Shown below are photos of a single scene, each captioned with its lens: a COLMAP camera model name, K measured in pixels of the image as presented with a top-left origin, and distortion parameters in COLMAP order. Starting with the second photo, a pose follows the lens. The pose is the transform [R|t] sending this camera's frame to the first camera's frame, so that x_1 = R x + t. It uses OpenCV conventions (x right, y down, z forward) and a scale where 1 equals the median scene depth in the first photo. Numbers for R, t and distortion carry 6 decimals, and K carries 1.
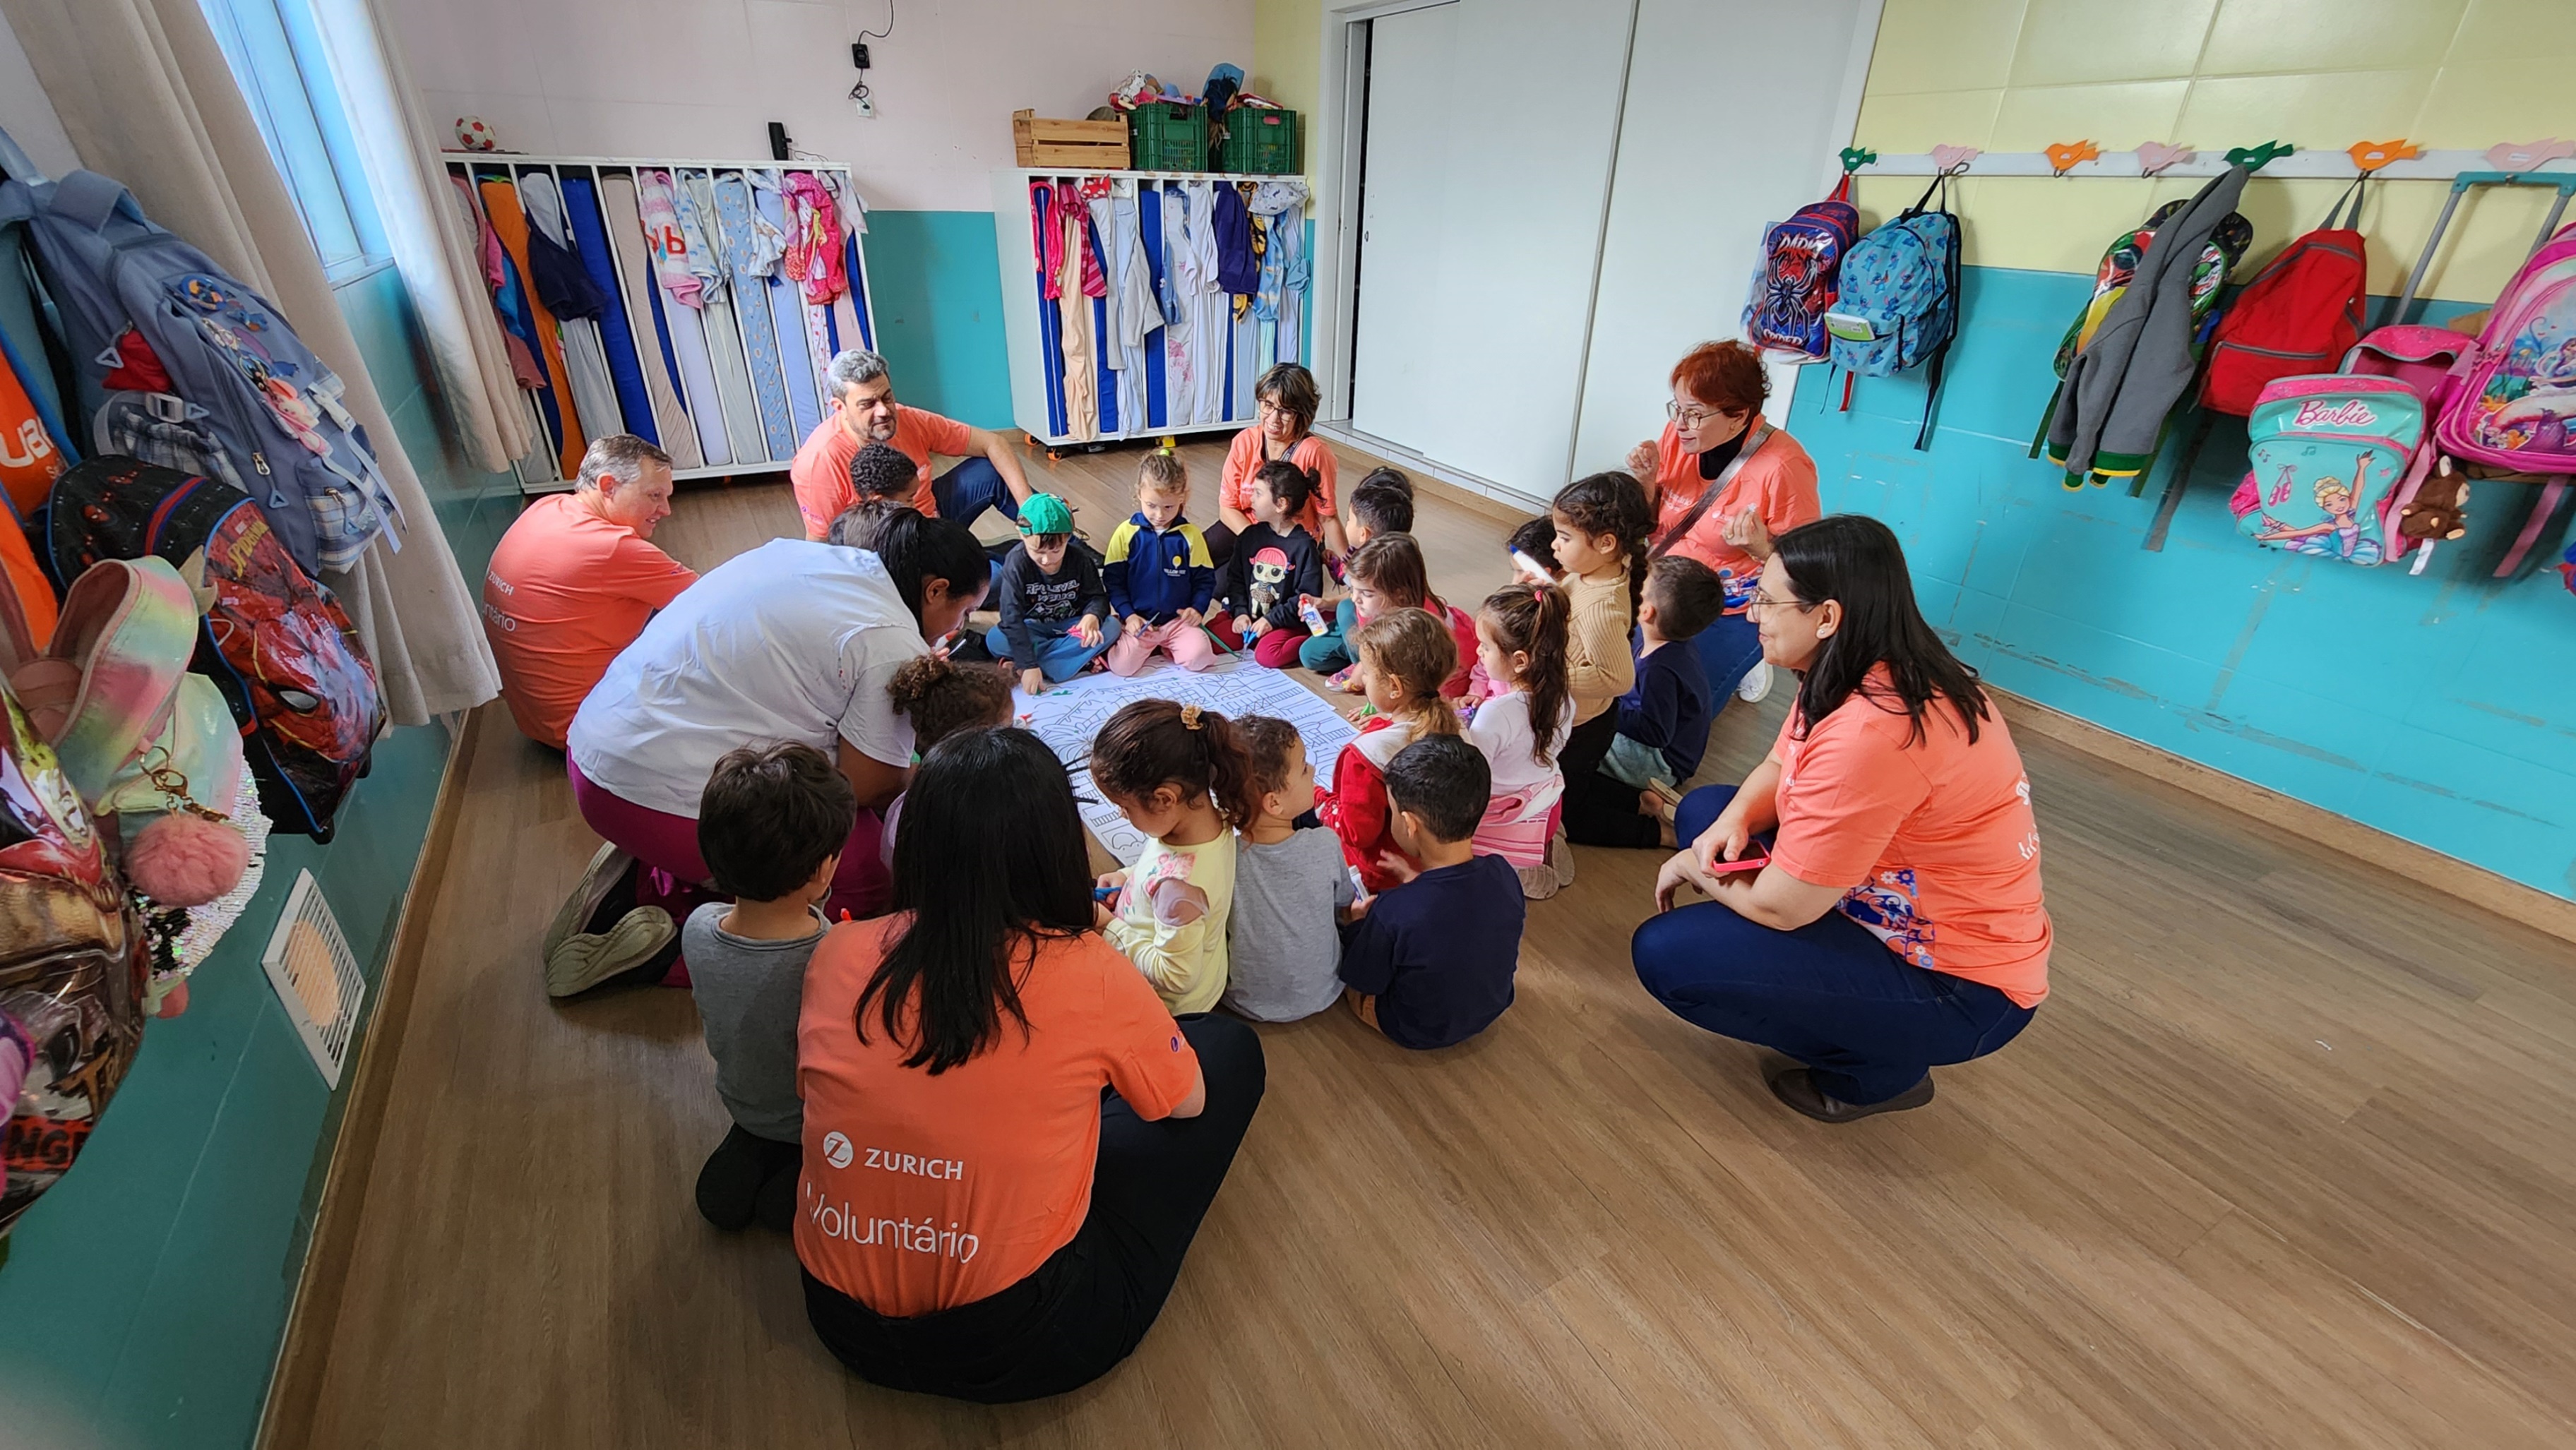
lens RADIAL K [[1052.2, 0, 1282.4], [0, 1052.2, 718.7], [0, 0, 1]] dist [0.000107, -0.001821]
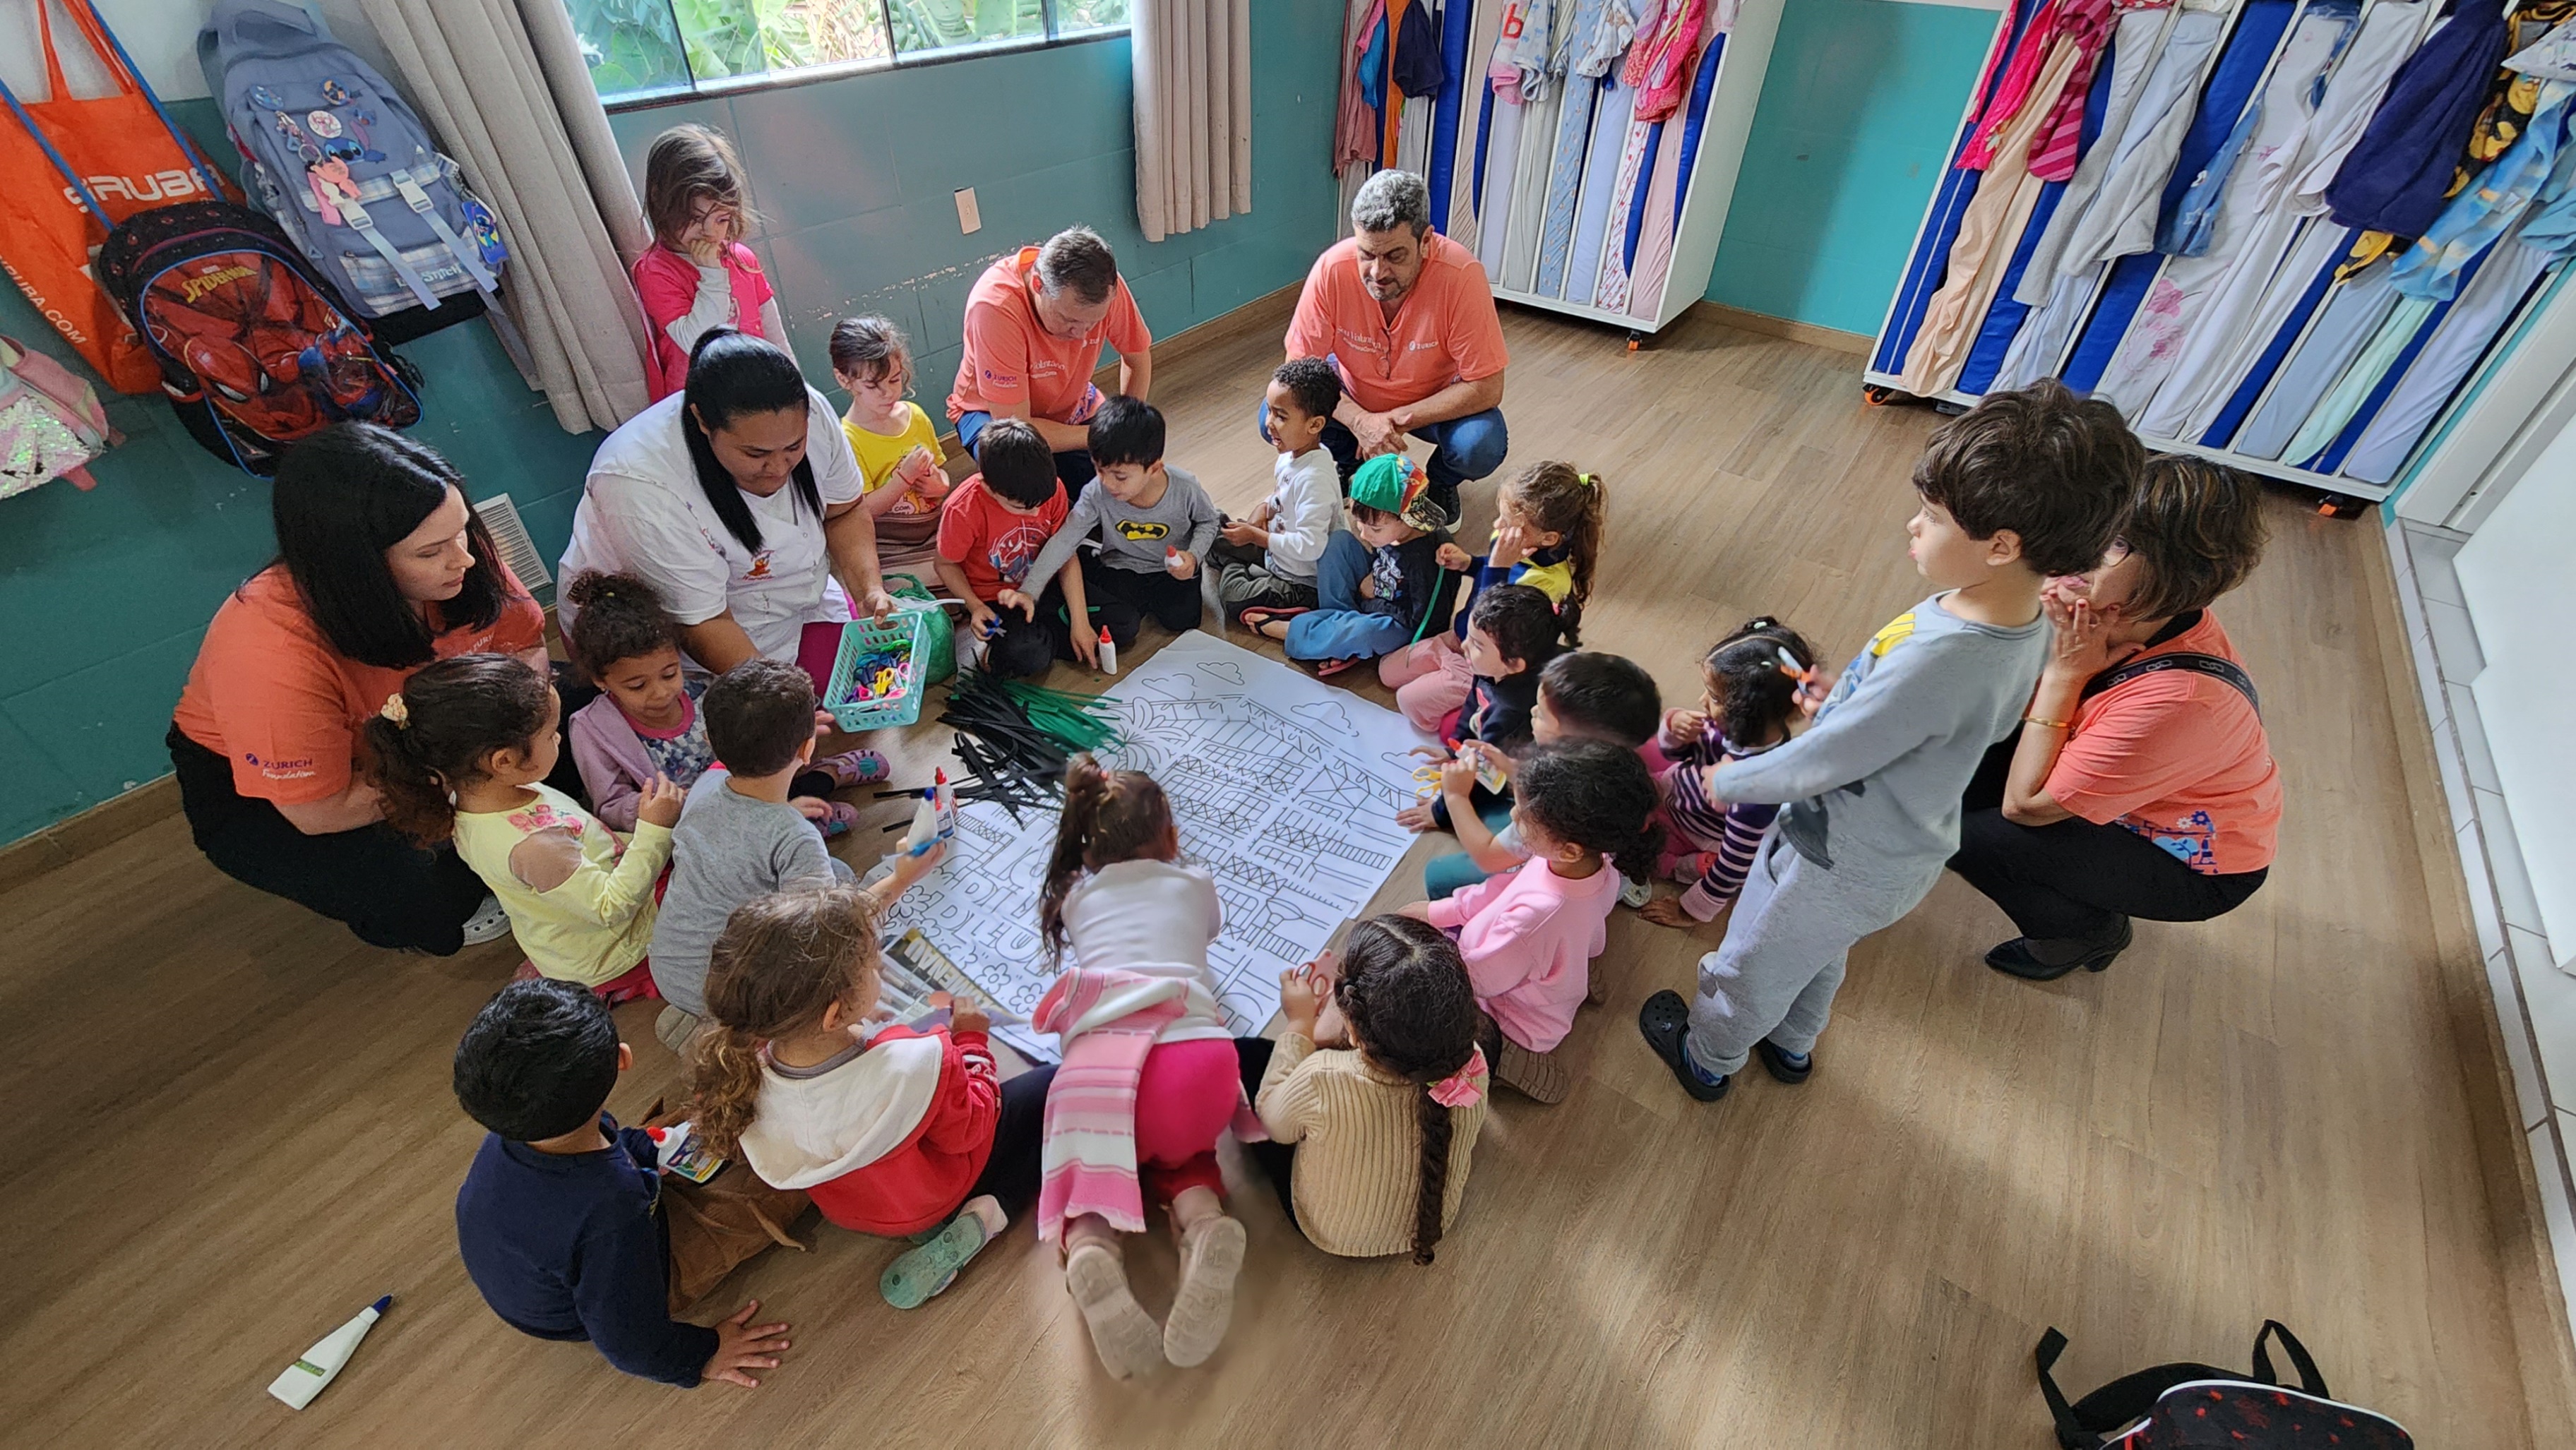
lens RADIAL K [[1052.2, 0, 1274.4], [0, 1052.2, 729.5], [0, 0, 1]] dist [0.000107, -0.001821]
pose [[0.438192, 0.571984, -0.693414, 0.262316], [-0.420996, 0.812172, 0.403904, -0.219666], [0.794198, 0.114937, 0.596690, 0.343164]]
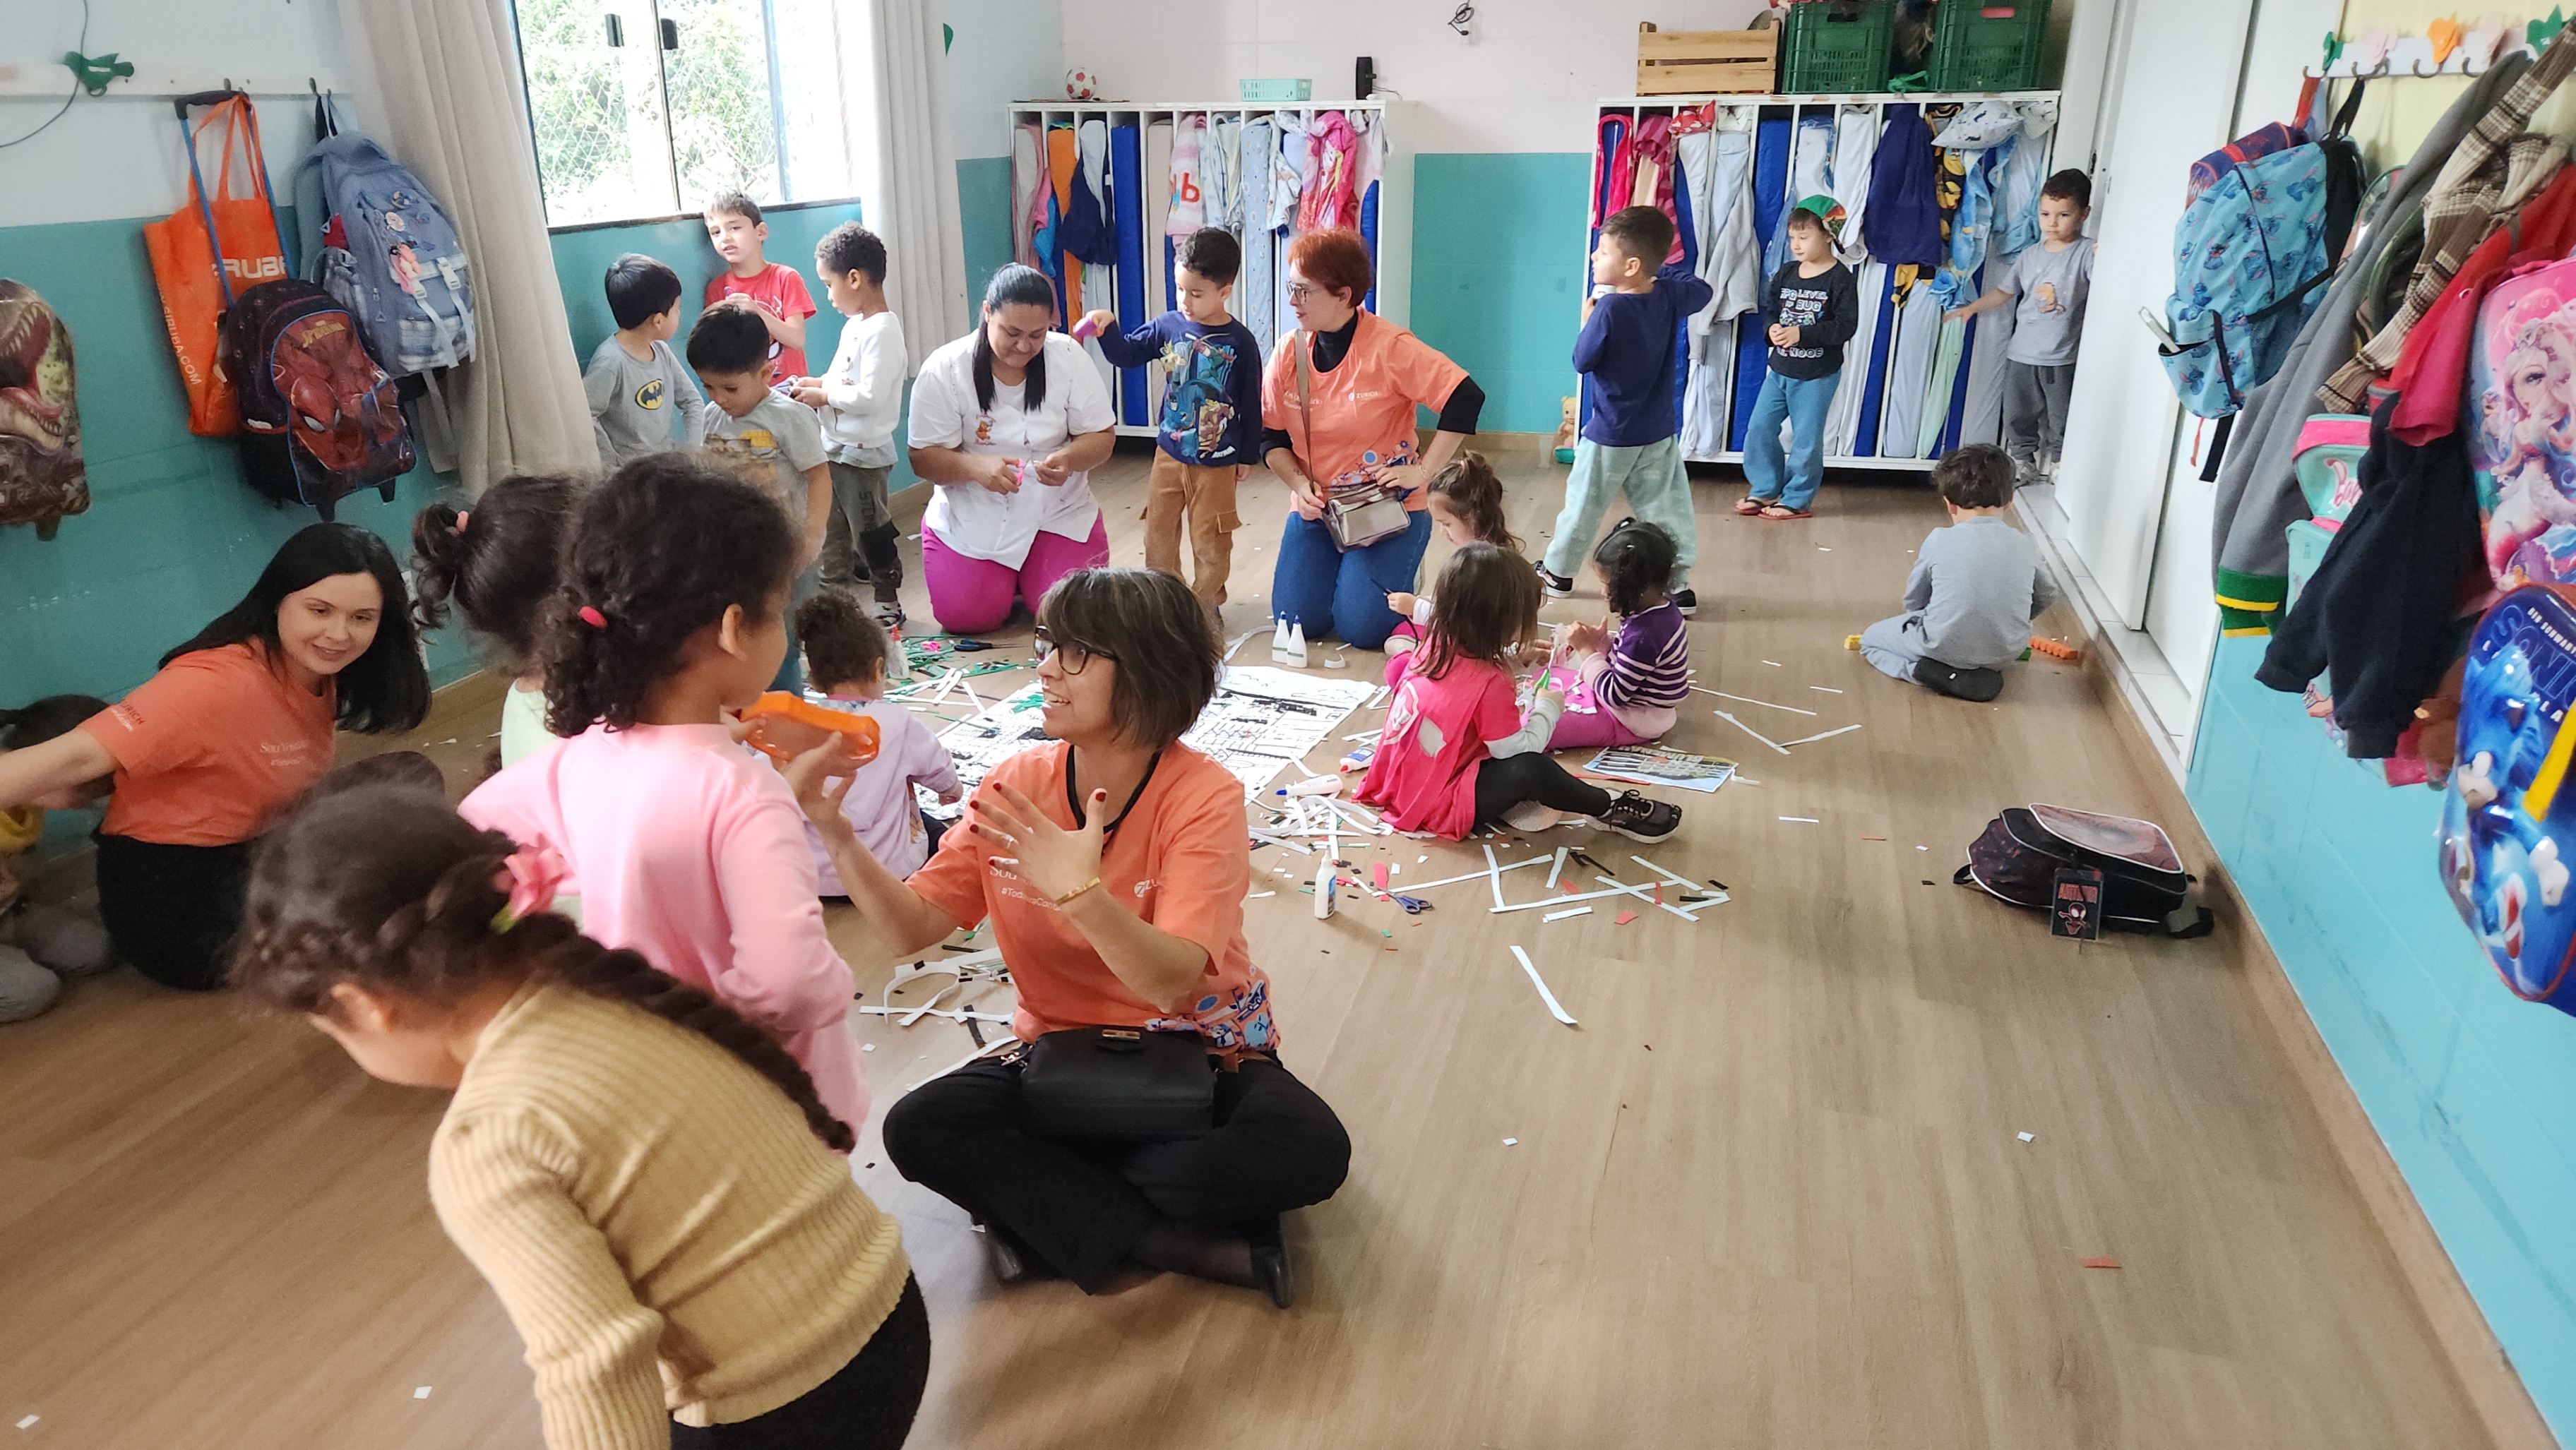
lens RADIAL K [[1710.5, 0, 1234.9], [0, 1710.5, 745.5], [0, 0, 1]] dist [0.071160, -0.059730]
pose [[0.697136, 0.227155, -0.680001, 0.559436], [-0.305815, 0.952080, 0.004523, 0.003159], [0.648443, 0.204801, 0.733197, -0.003427]]
